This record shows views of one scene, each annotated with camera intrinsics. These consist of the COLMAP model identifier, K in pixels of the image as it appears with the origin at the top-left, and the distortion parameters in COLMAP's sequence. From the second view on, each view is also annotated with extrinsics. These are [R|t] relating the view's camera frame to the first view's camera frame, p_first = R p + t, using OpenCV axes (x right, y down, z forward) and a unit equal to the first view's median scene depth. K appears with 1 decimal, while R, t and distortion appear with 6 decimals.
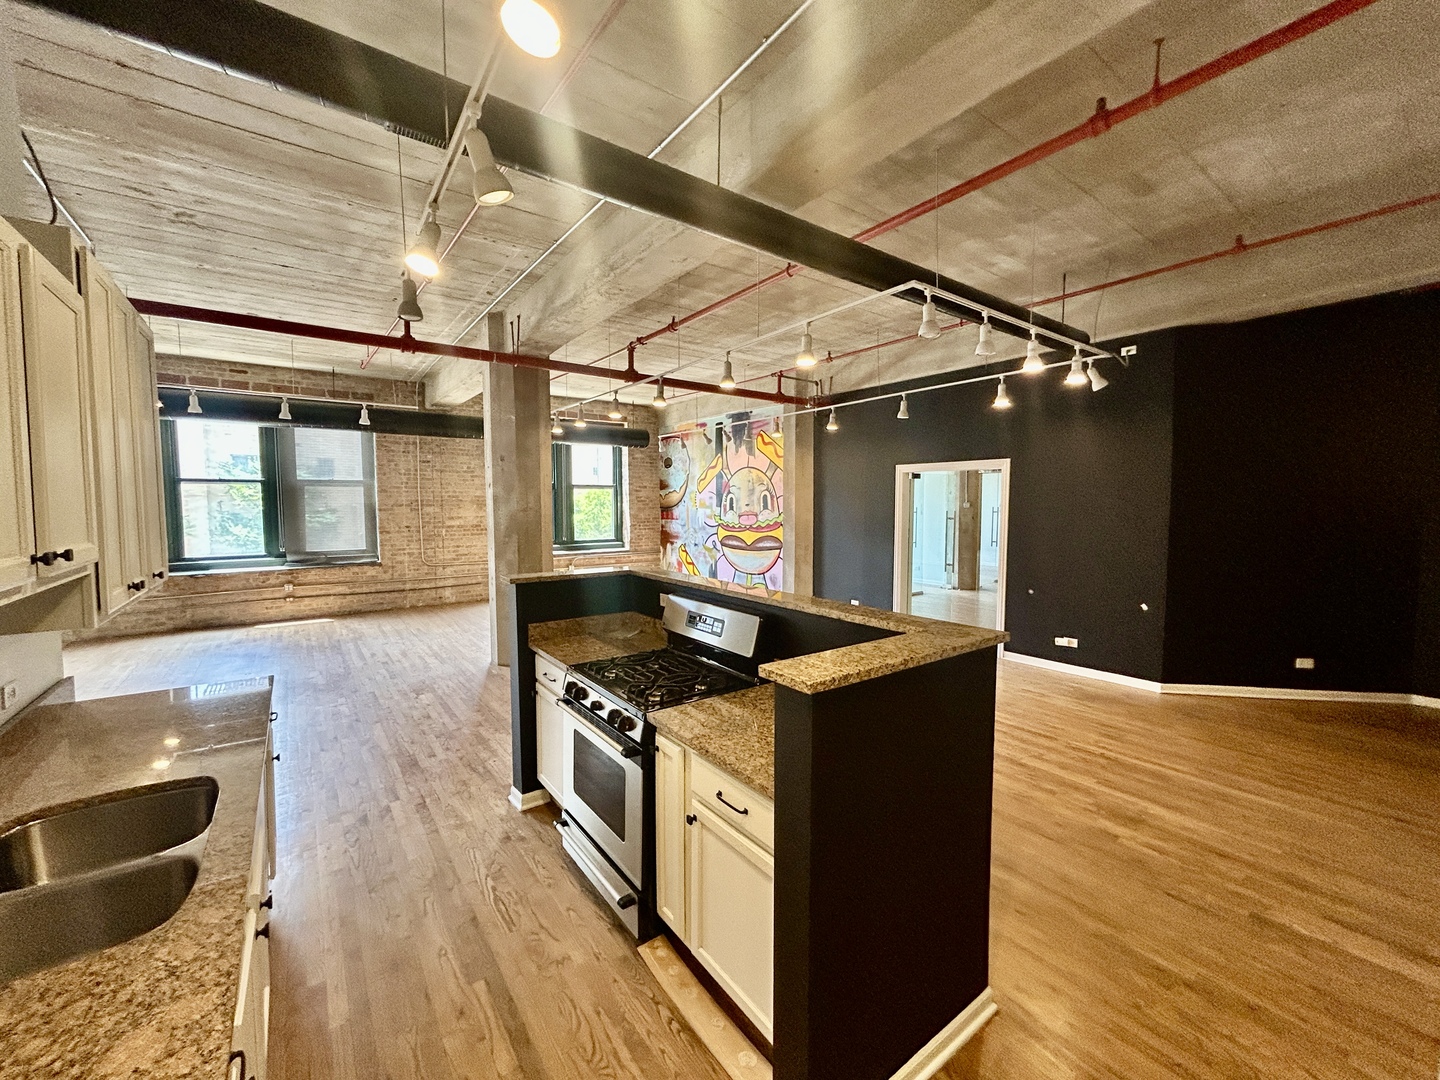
lens RADIAL K [[580.0, 0, 720.0], [0, 580.0, 540.0], [0, 0, 1]] dist [-0.000963, 0.000135]
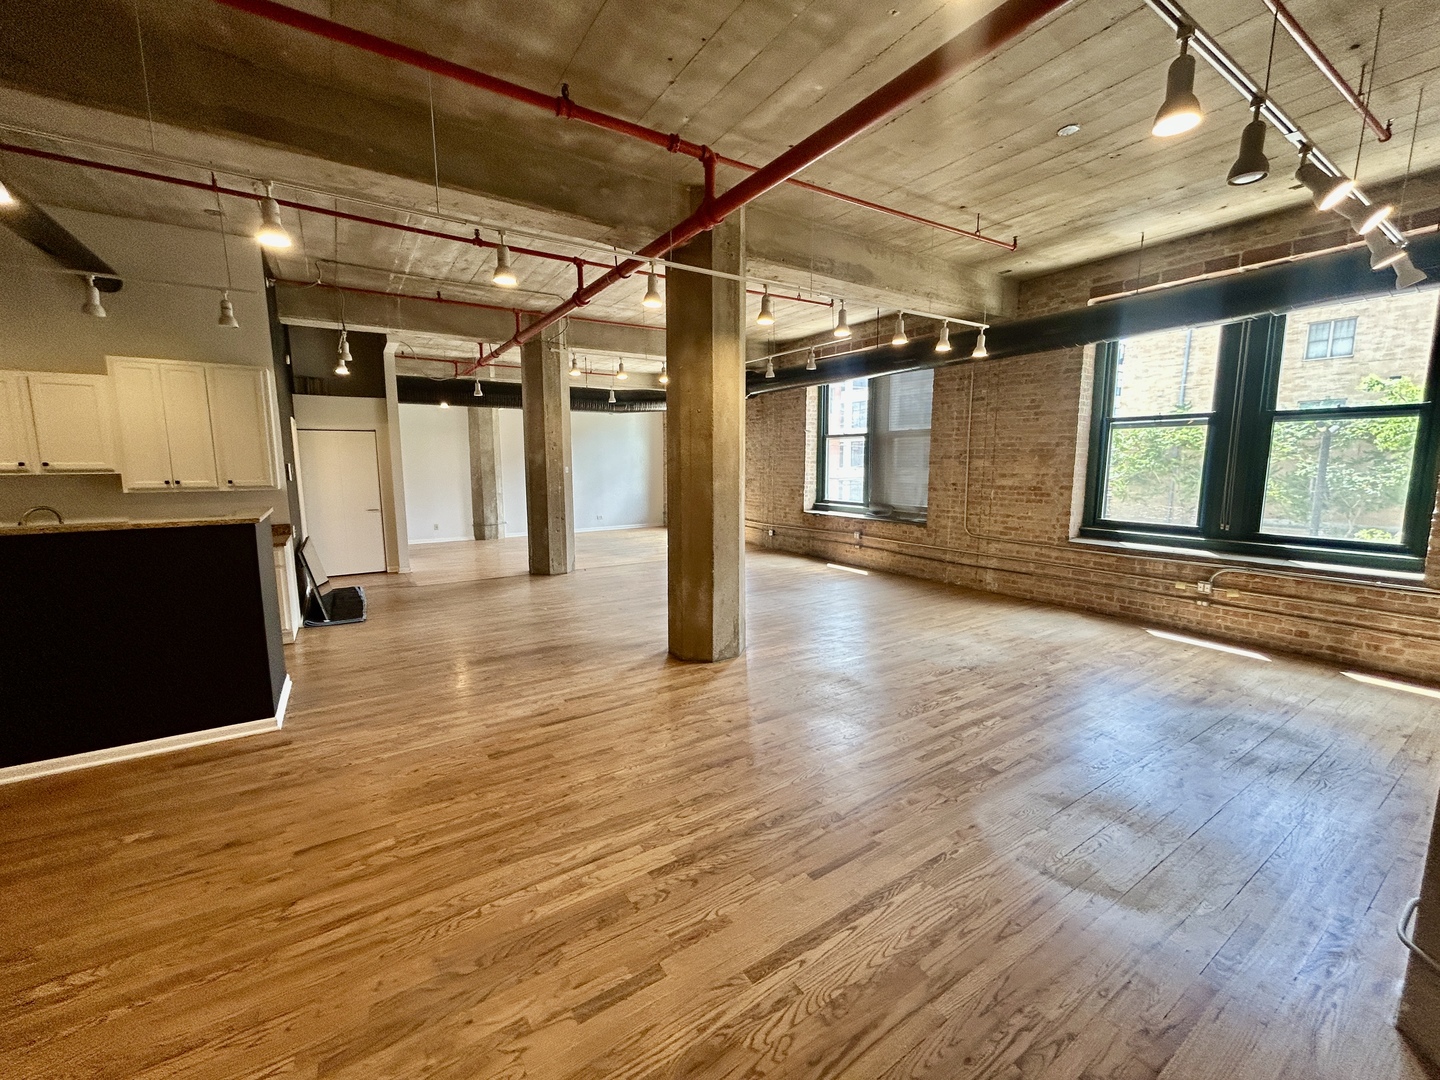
lens RADIAL K [[580.0, 0, 720.0], [0, 580.0, 540.0], [0, 0, 1]] dist [-0.000963, 0.000135]
pose [[-0.059501, 0.139107, -0.988488, 0.289469], [-0.064487, 0.987639, 0.142869, -0.040558], [0.996143, 0.072245, -0.049795, 0.724126]]
